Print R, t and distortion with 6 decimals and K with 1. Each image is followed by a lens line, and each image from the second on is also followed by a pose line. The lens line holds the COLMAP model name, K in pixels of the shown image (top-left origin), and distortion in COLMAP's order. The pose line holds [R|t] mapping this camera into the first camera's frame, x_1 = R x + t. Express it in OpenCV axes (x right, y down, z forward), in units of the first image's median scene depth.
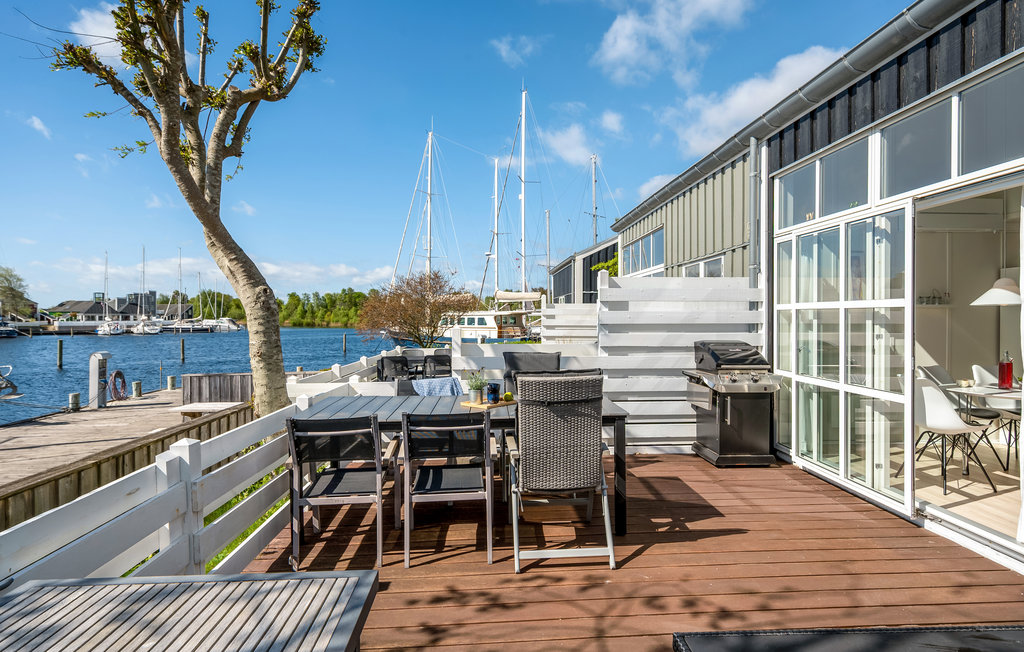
lens RADIAL K [[537.2, 0, 510.8], [0, 537.2, 320.8], [0, 0, 1]] dist [0.011718, -0.006134]
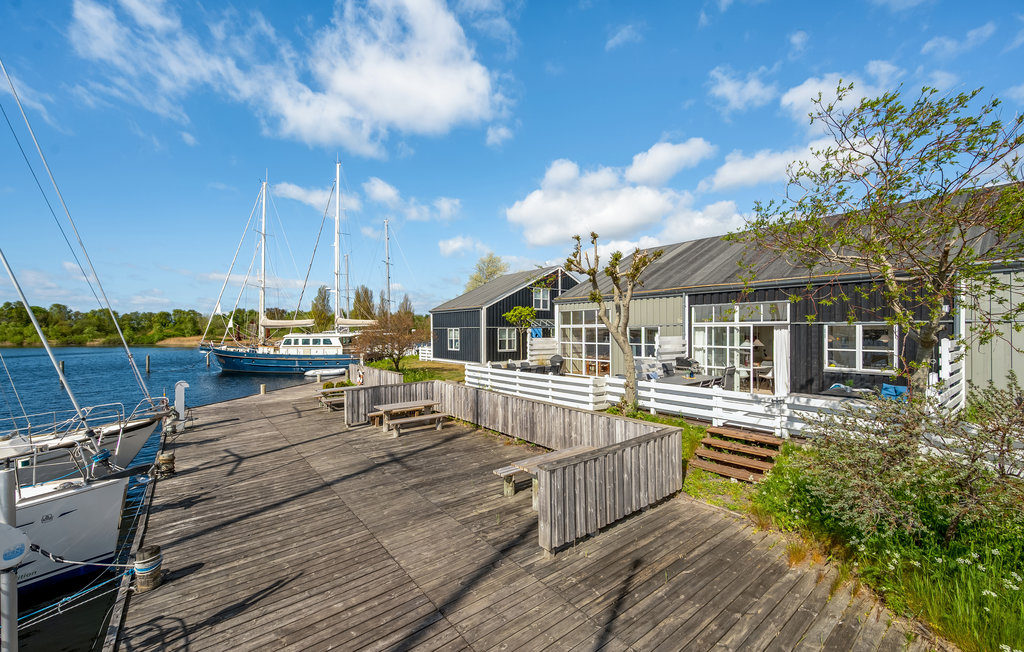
lens RADIAL K [[409.3, 0, 516.6], [0, 409.3, 327.3], [0, 0, 1]] dist [0.002205, 0.000090]
pose [[0.817935, -0.006025, 0.575279, -1.442794], [0.013874, 0.999861, -0.009254, -0.102339], [-0.575143, 0.015551, 0.817905, -0.346655]]
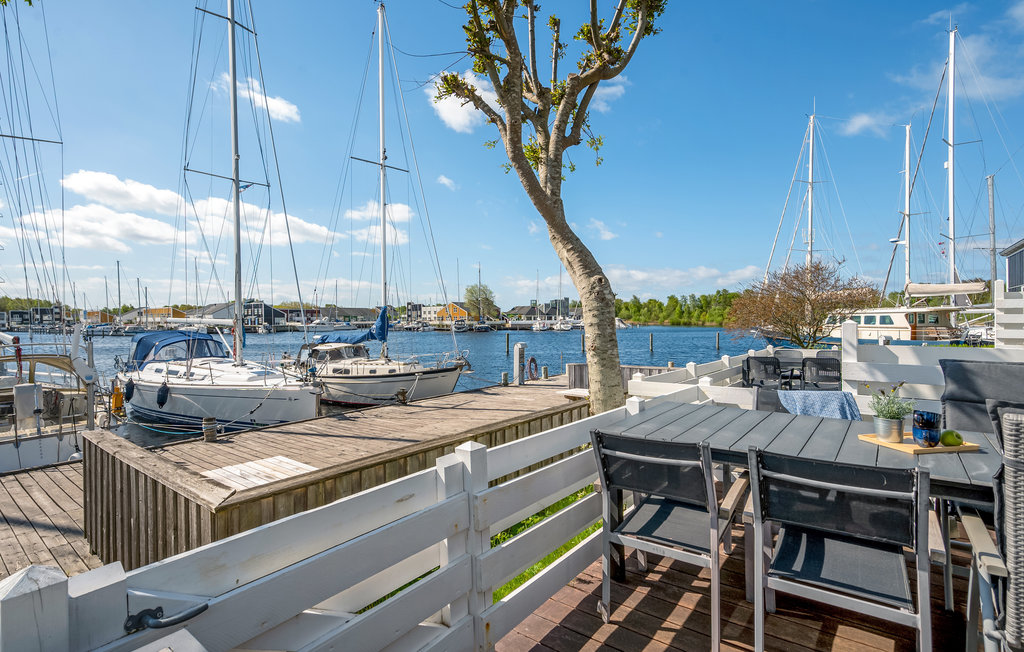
lens RADIAL K [[486.6, 0, 506.7], [0, 486.6, 319.1], [0, 0, 1]] dist [-0.001968, 0.001707]
pose [[0.756703, -0.002245, -0.653755, -0.028388], [0.000215, 0.999995, -0.003184, 0.014040], [0.653759, 0.002269, 0.756700, 0.258866]]
